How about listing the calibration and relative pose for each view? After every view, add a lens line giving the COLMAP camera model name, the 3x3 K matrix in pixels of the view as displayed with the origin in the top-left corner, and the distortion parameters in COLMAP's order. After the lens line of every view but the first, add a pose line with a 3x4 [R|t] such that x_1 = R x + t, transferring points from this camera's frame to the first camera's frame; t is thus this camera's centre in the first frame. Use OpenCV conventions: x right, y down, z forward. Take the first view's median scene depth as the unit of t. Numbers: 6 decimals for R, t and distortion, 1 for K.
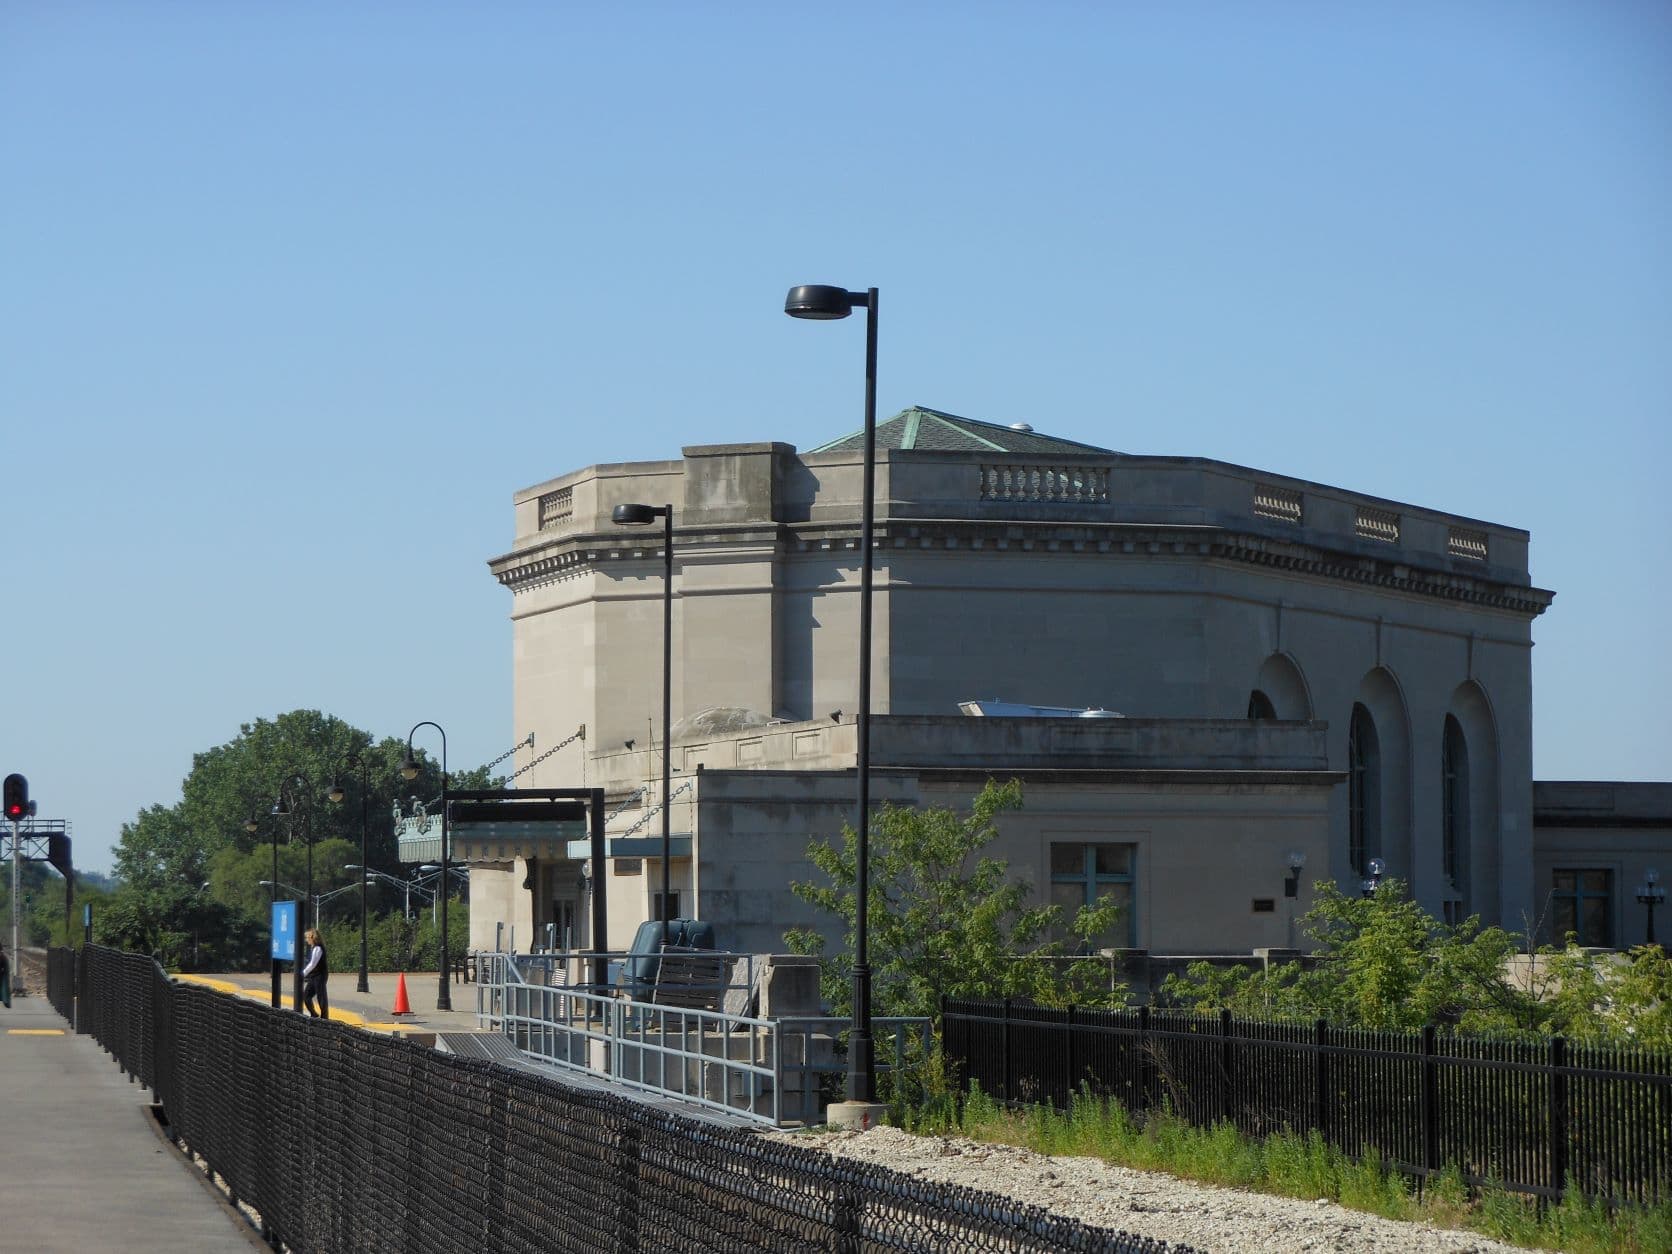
lens RADIAL K [[5425.9, 0, 836.0], [0, 5425.9, 627.0], [0, 0, 1]] dist [0.099678, 0.702857]
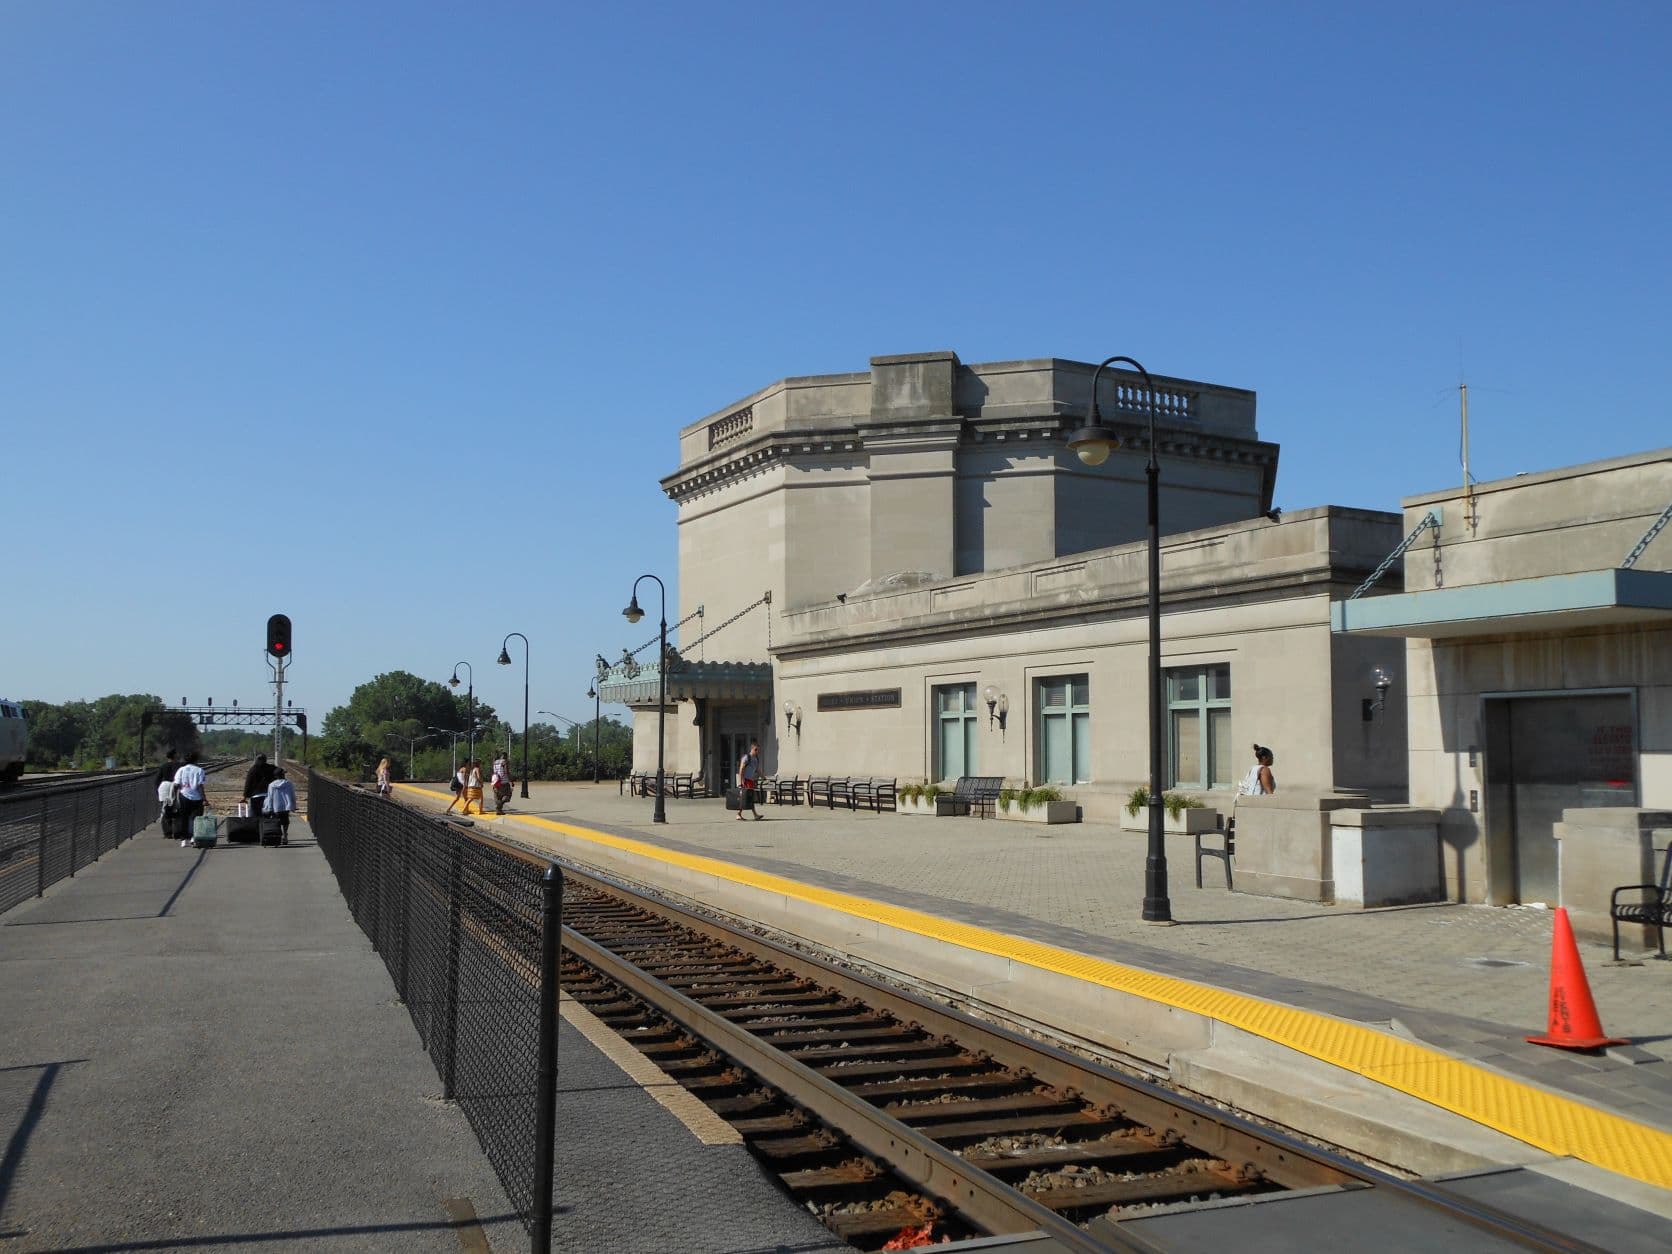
lens RADIAL K [[1485.7, 0, 839.2], [0, 1485.7, 672.2], [0, 0, 1]] dist [0.078362, 0.008549]
pose [[0.979113, 0.015627, 0.202715, -0.100483], [-0.015840, 0.999874, -0.000574, 0.036842], [-0.202699, -0.002649, 0.979238, 0.673785]]
